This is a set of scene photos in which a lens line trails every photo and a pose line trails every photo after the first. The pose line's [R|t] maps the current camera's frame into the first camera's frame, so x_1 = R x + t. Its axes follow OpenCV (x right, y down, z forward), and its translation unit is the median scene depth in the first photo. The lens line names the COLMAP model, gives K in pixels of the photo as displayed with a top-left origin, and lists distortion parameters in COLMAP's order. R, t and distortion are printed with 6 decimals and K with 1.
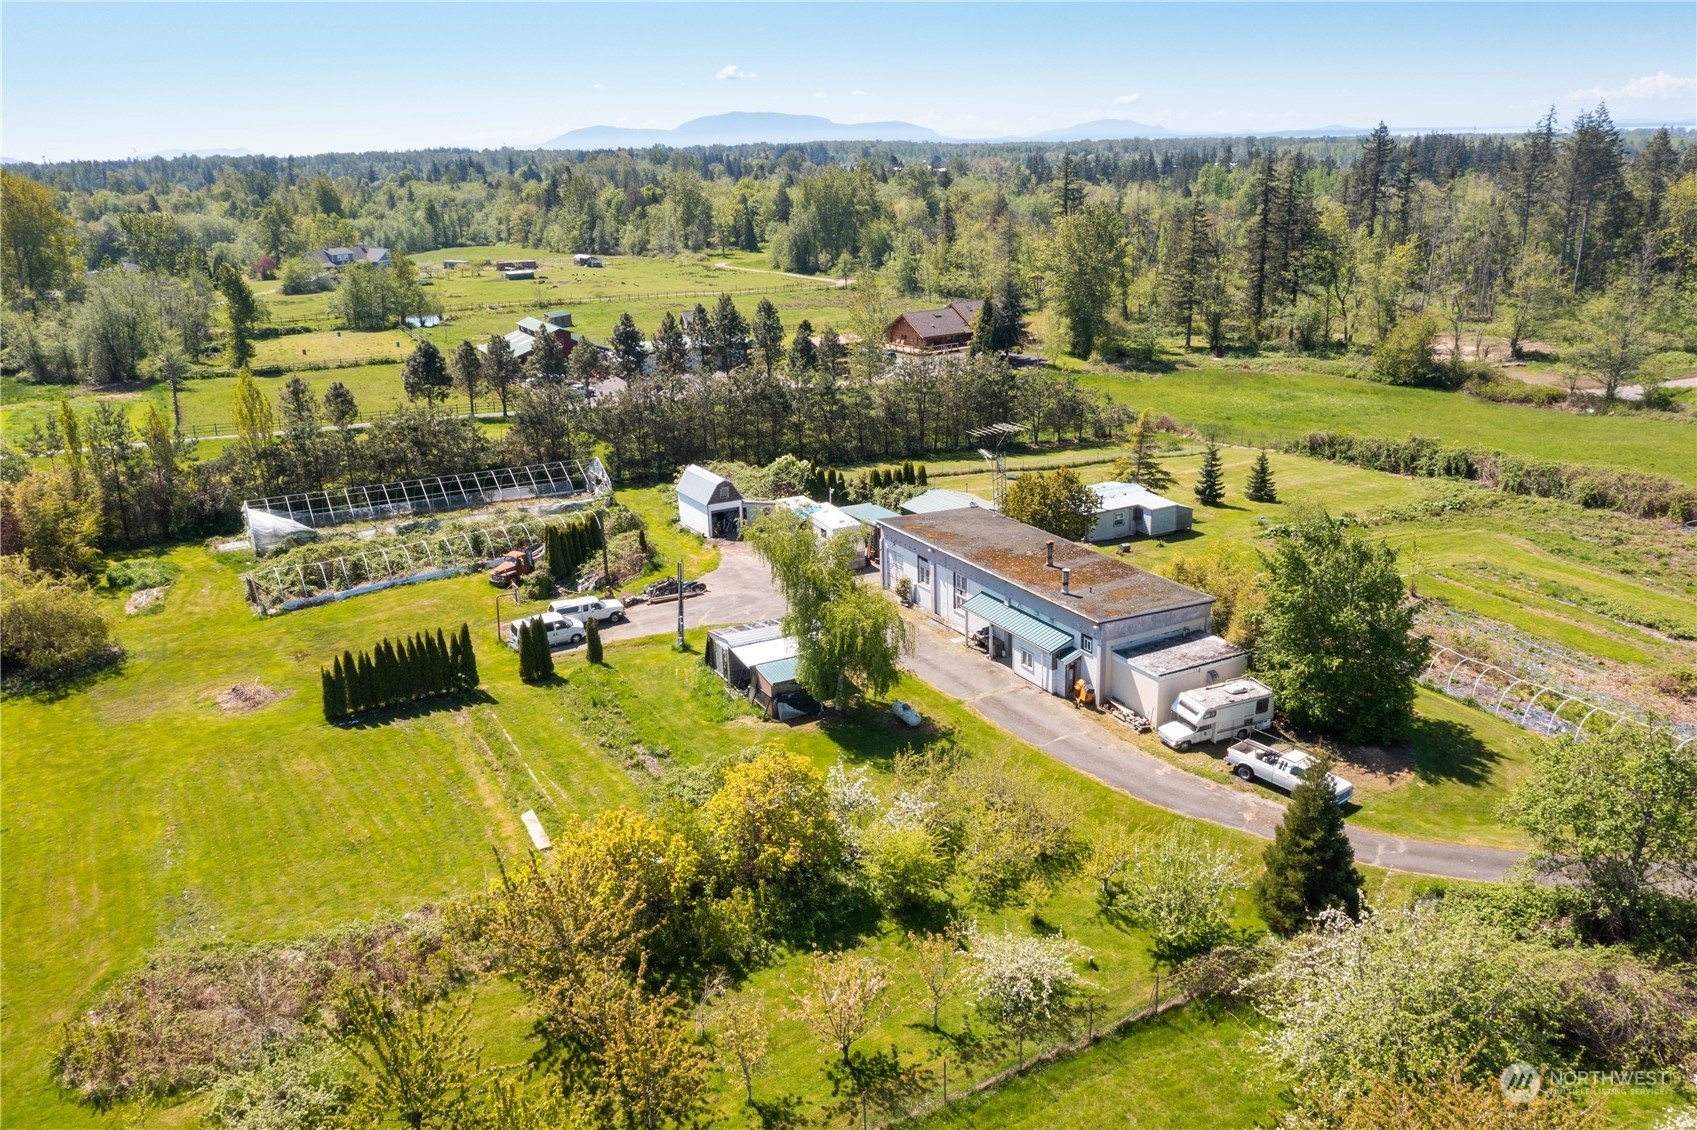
lens RADIAL K [[1359.9, 0, 850.7], [0, 1359.9, 558.5], [0, 0, 1]] dist [-0.020173, 0.007806]
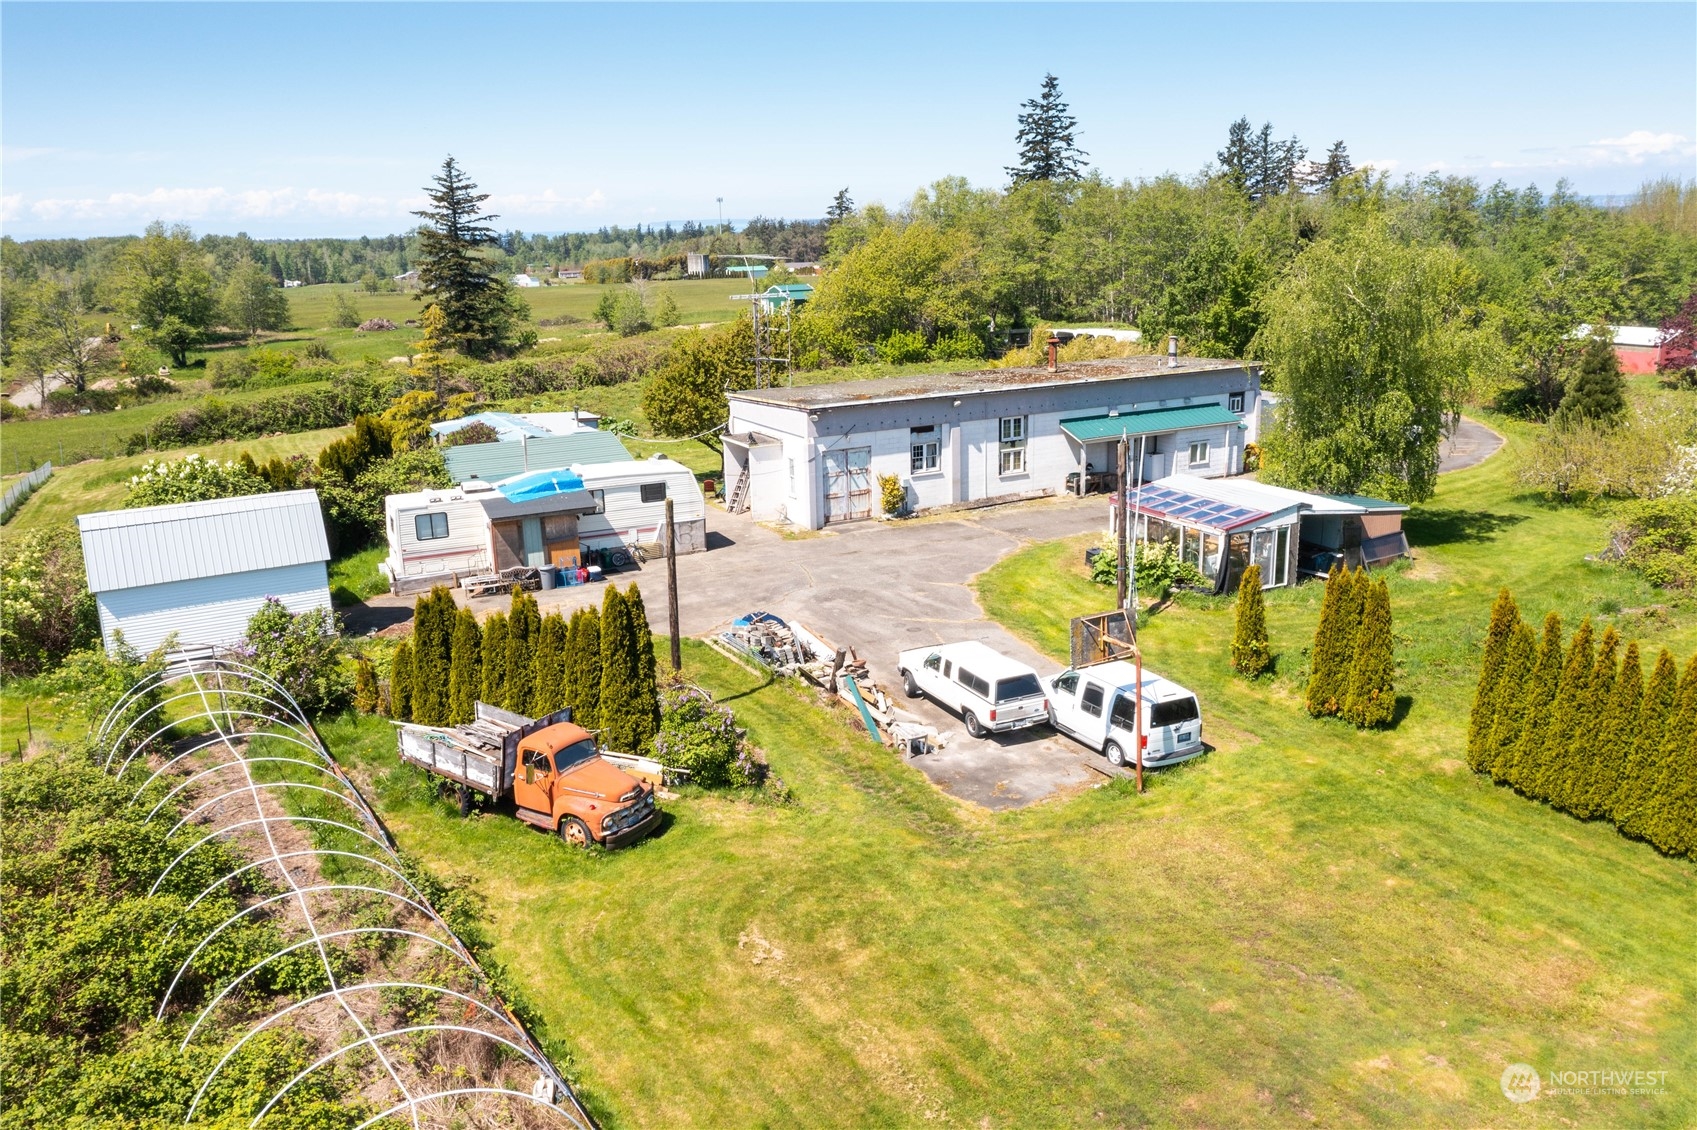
lens RADIAL K [[1359.9, 0, 839.6], [0, 1359.9, 563.1], [0, 0, 1]] dist [-0.020173, 0.007806]
pose [[0.007044, -0.222666, 0.974869, -0.527920], [0.320043, 0.924116, 0.208761, -0.079571], [-0.947377, 0.310530, 0.077772, 0.918507]]
